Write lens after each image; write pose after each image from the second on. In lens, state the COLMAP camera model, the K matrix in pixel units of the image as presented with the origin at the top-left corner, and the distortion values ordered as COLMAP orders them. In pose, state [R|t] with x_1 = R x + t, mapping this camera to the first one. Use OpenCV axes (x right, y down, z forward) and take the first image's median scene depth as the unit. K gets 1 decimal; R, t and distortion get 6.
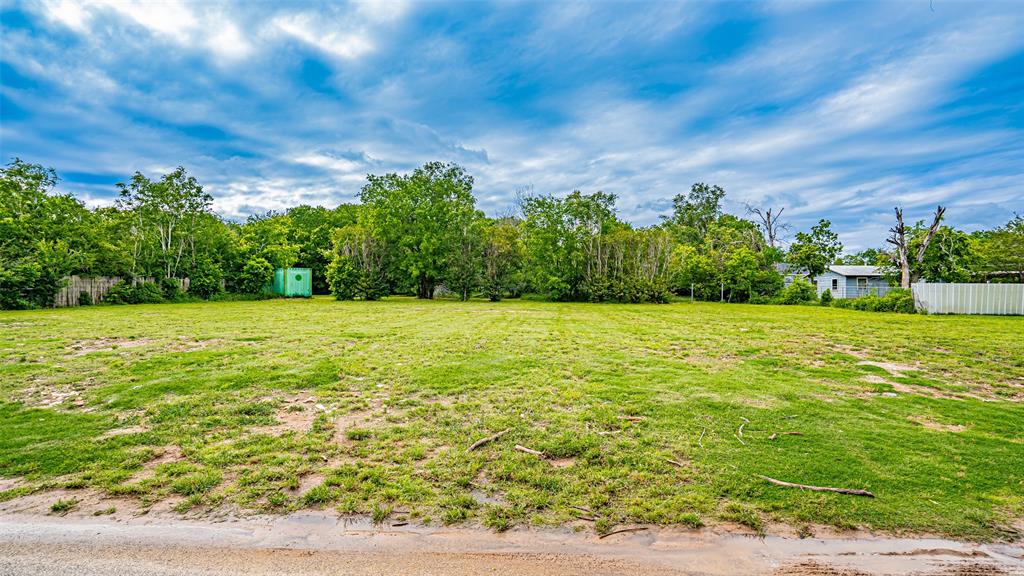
lens RADIAL K [[513.5, 0, 514.4], [0, 513.5, 304.3], [0, 0, 1]] dist [-0.019436, 0.005821]
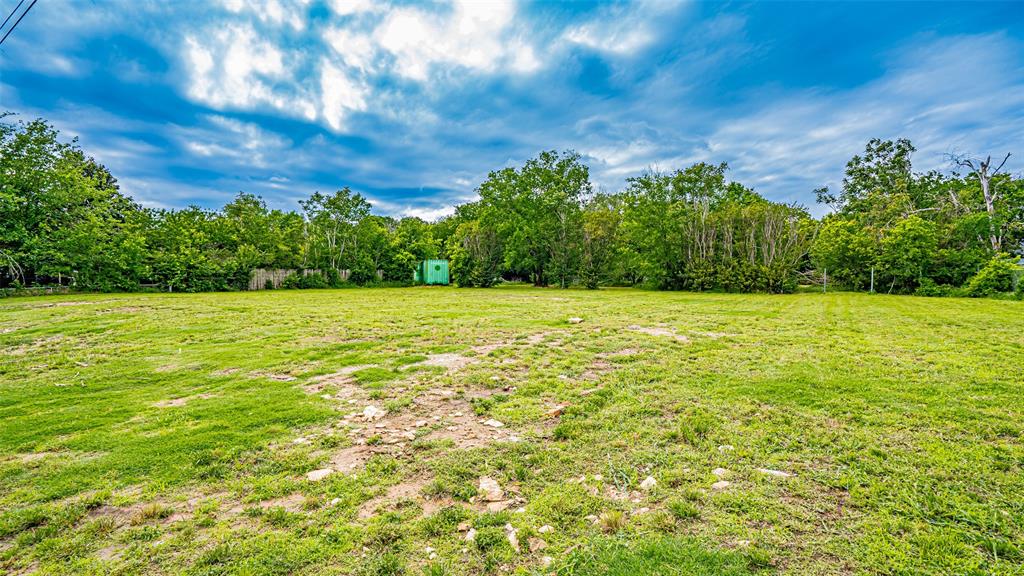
lens RADIAL K [[513.5, 0, 515.1], [0, 513.5, 280.1], [0, 0, 1]] dist [-0.019436, 0.005821]
pose [[0.864934, -0.002712, -0.501879, 0.305037], [-0.011187, 0.999633, -0.024681, 0.002095], [0.501762, 0.026961, 0.864586, 0.078880]]
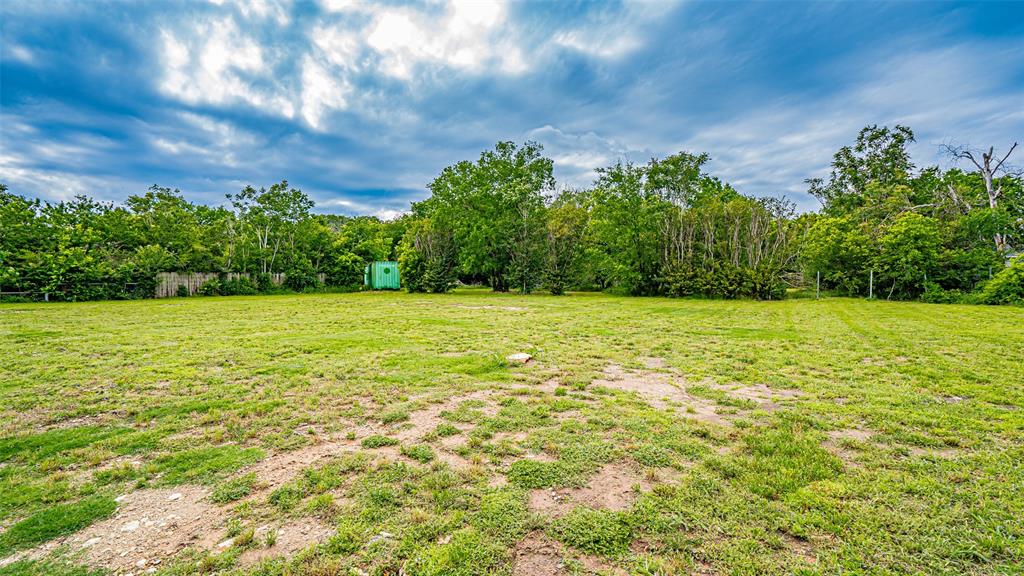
lens RADIAL K [[513.5, 0, 529.7], [0, 513.5, 281.0], [0, 0, 1]] dist [-0.019436, 0.005821]
pose [[0.890513, -0.006475, -0.454912, 0.292309], [-0.006718, 0.999603, -0.027380, -0.005191], [0.454908, 0.027438, 0.890116, 0.201403]]
